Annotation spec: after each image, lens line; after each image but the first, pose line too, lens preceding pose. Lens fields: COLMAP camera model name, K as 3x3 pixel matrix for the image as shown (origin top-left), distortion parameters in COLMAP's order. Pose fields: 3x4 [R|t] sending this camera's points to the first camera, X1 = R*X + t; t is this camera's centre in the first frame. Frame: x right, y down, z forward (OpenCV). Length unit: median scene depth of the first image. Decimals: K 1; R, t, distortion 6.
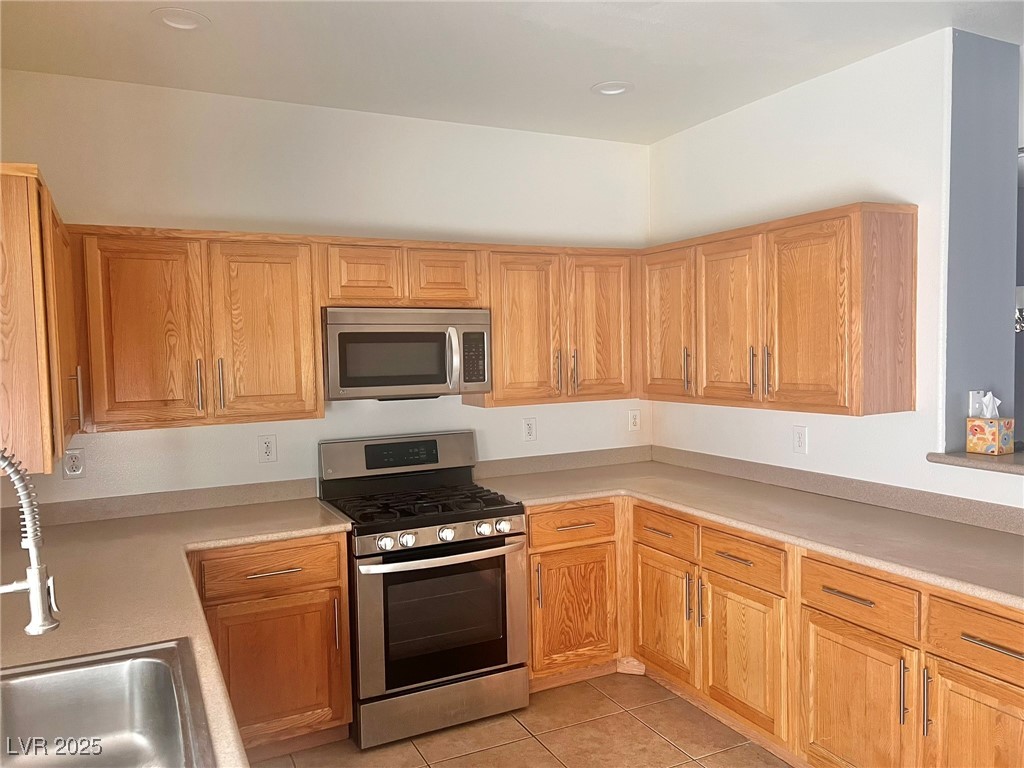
lens RADIAL K [[770.3, 0, 511.3], [0, 770.3, 386.0], [0, 0, 1]] dist [0.051940, -0.061798]
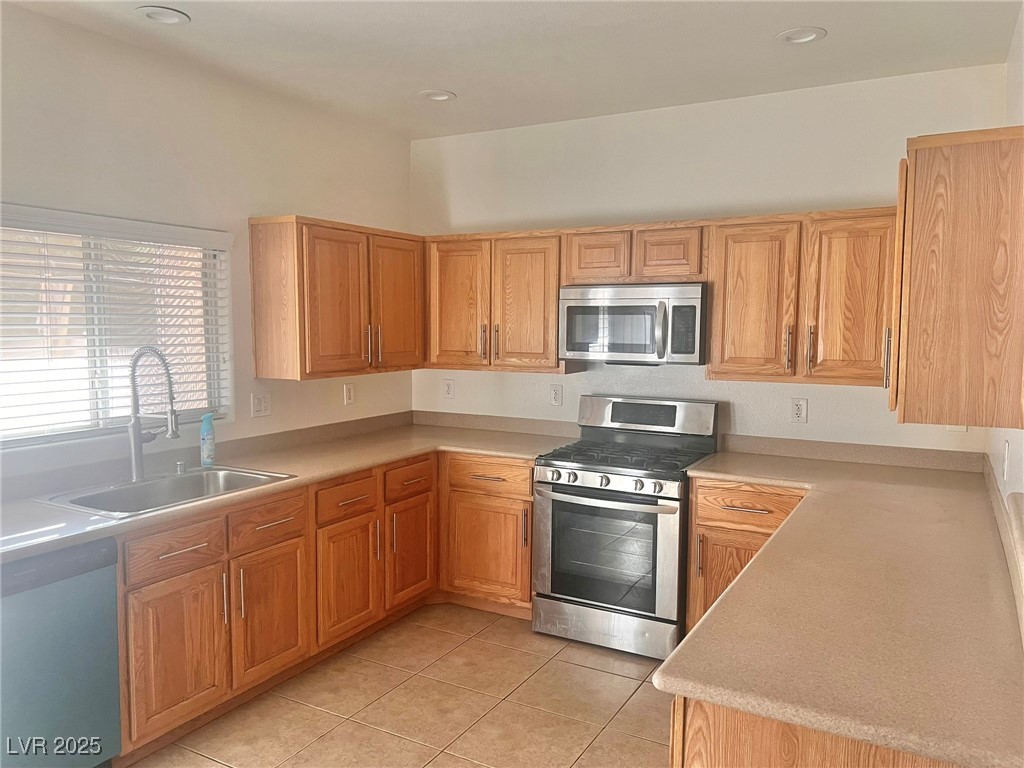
lens RADIAL K [[770.3, 0, 508.0], [0, 770.3, 386.7], [0, 0, 1]] dist [0.051940, -0.061798]
pose [[0.557045, 0.095605, -0.824961, 0.696320], [-0.058368, 0.995402, 0.075946, -0.026077], [0.828429, 0.005846, 0.560064, 0.210753]]
